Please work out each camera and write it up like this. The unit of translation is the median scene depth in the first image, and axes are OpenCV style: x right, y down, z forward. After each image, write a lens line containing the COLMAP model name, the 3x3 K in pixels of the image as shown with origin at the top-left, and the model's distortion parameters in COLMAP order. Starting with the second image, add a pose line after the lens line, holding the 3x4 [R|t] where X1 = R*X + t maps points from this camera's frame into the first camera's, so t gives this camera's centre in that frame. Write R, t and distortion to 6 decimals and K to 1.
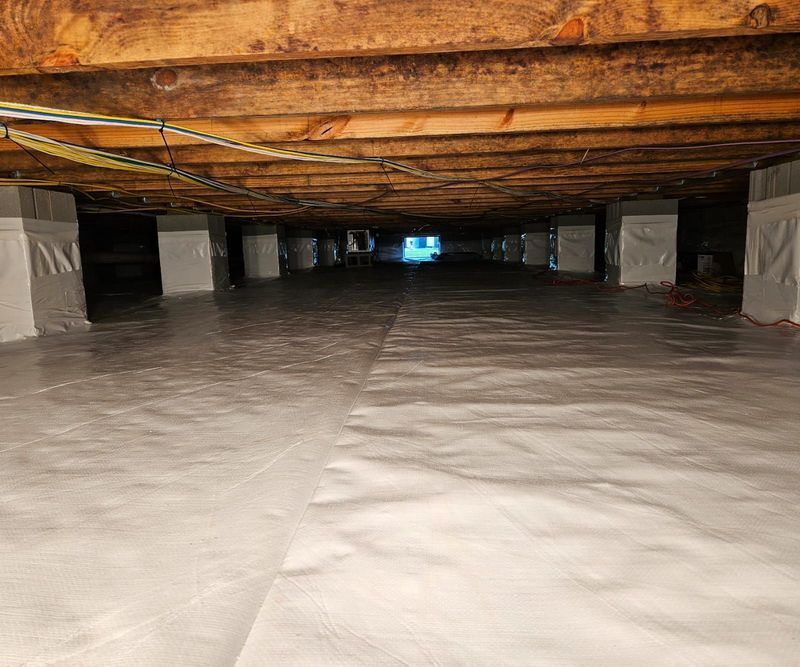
lens RADIAL K [[588.2, 0, 395.8], [0, 588.2, 327.5], [0, 0, 1]] dist [0.072346, -0.058278]
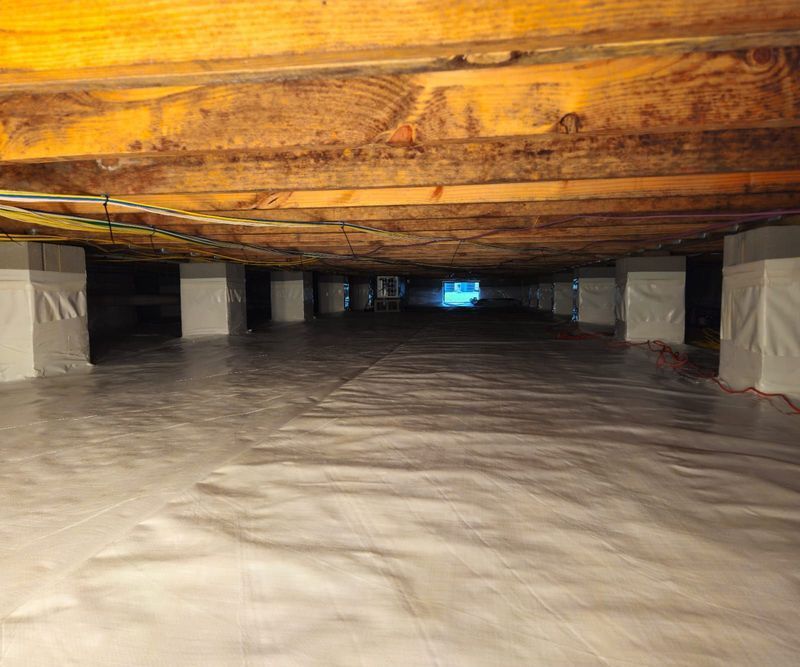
lens RADIAL K [[588.2, 0, 396.5], [0, 588.2, 331.0], [0, 0, 1]] dist [0.072346, -0.058278]
pose [[0.995169, 0.028204, -0.094040, 0.282056], [-0.034089, 0.997520, -0.061579, -0.044109], [0.092070, 0.064487, 0.993662, -0.056545]]
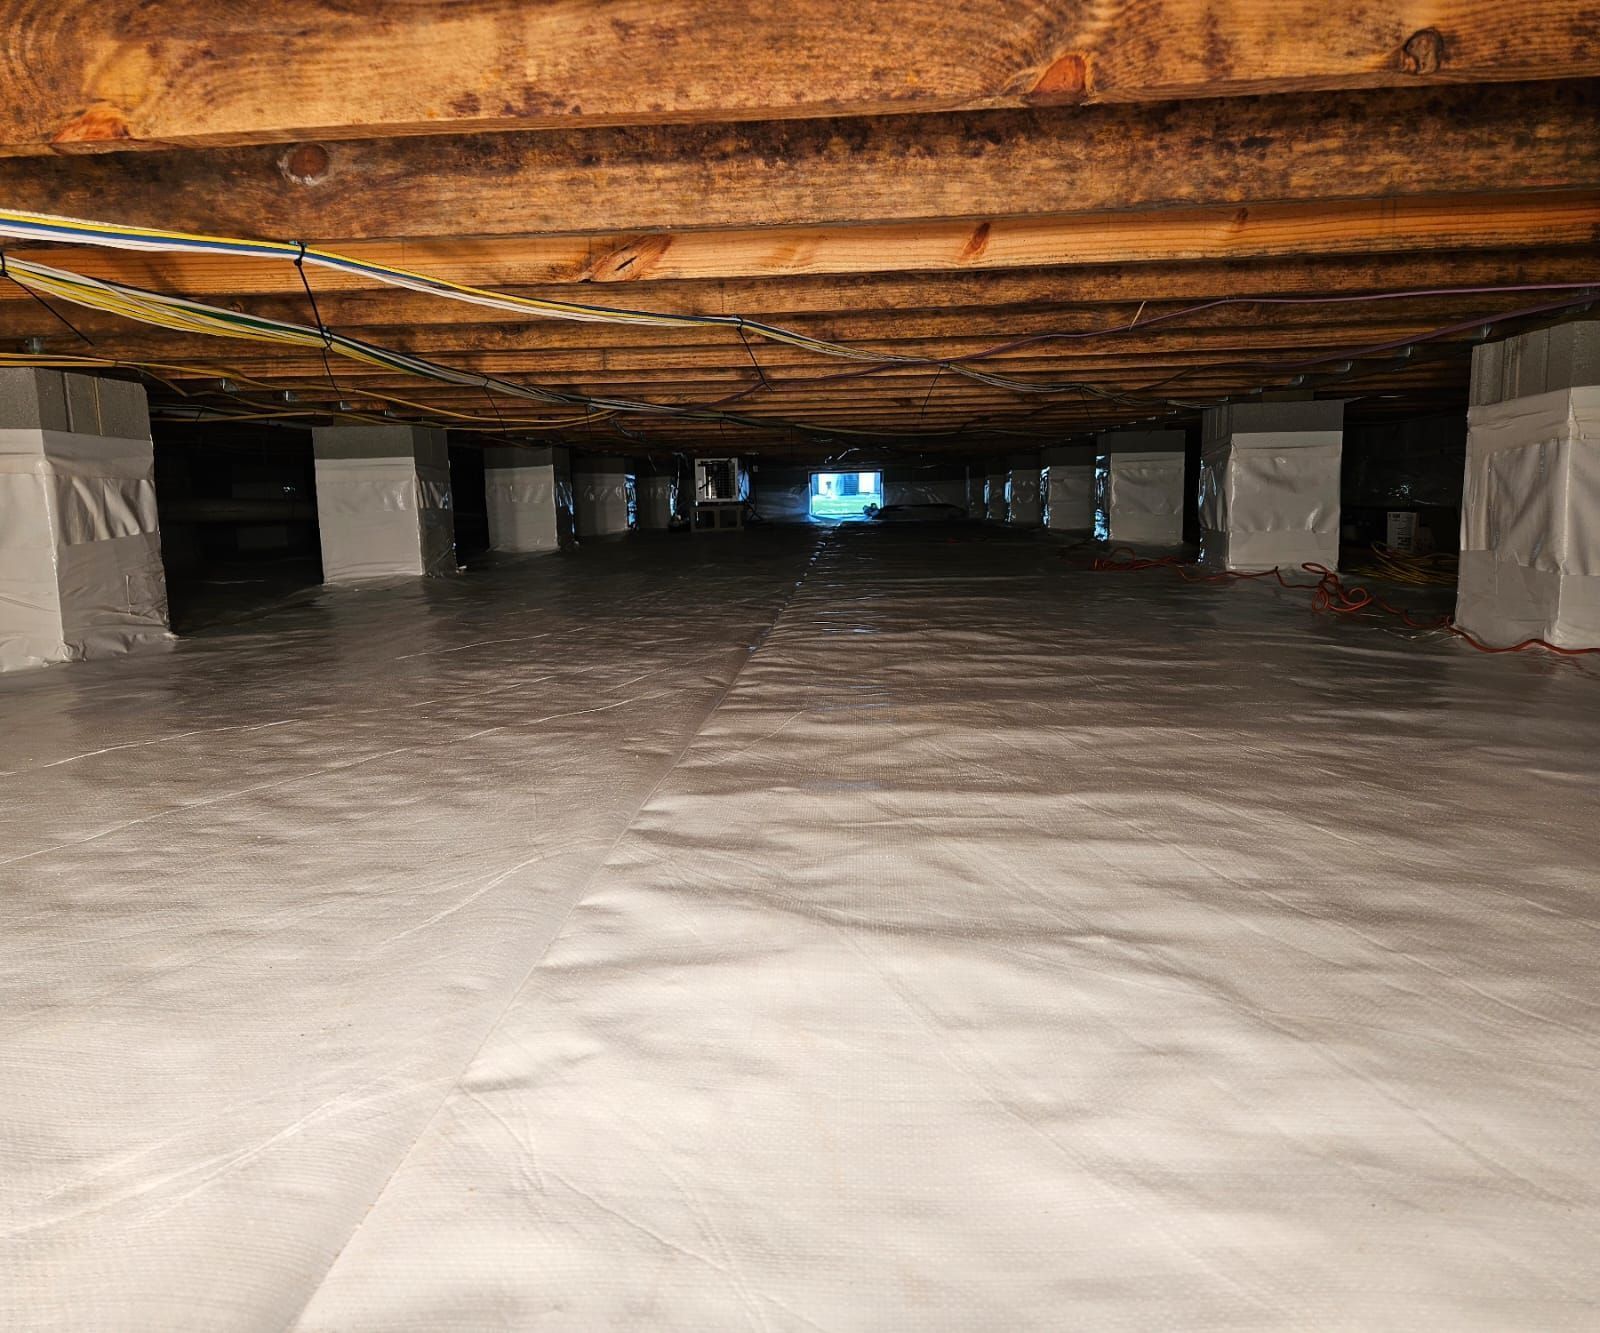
lens RADIAL K [[1176.4, 0, 787.3], [0, 1176.4, 651.4], [0, 0, 1]] dist [0.072346, -0.058278]
pose [[0.999918, 0.007514, -0.010345, 0.047489], [-0.007536, 0.999969, -0.002128, 0.007132], [0.010329, 0.002206, 0.999944, -0.033988]]
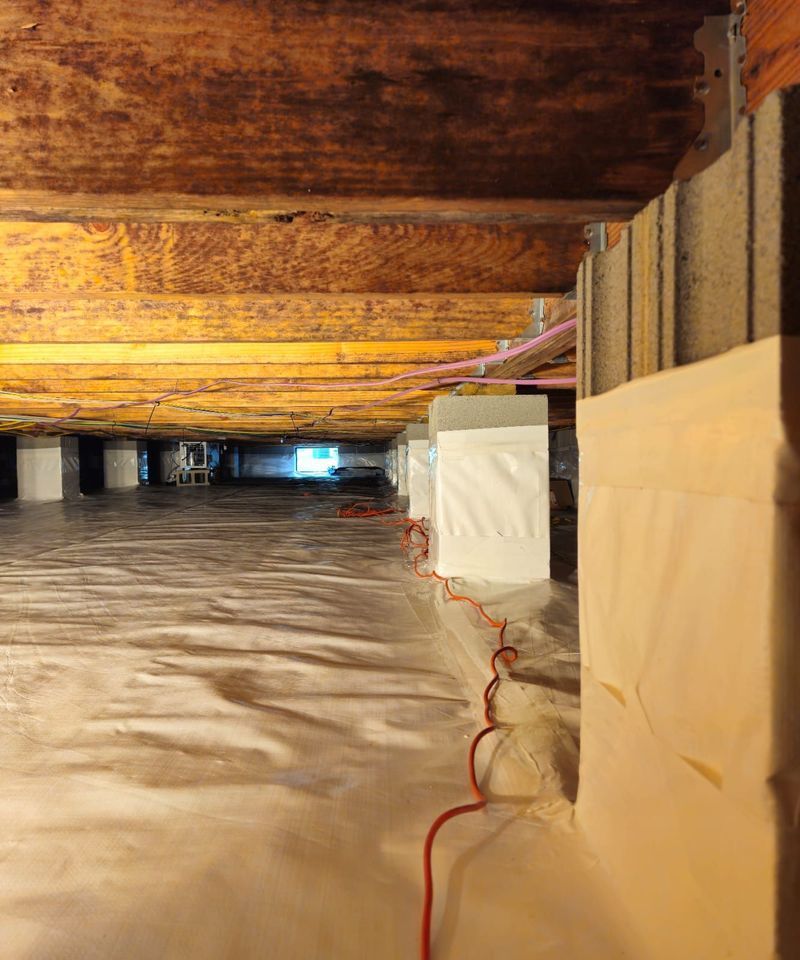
lens RADIAL K [[705.8, 0, 405.8], [0, 705.8, 469.8], [0, 0, 1]] dist [0.072346, -0.058278]
pose [[0.997210, 0.016762, 0.072739, 0.924469], [-0.008383, 0.993444, -0.114012, -0.074330], [-0.074173, 0.113085, 0.990813, -0.100271]]
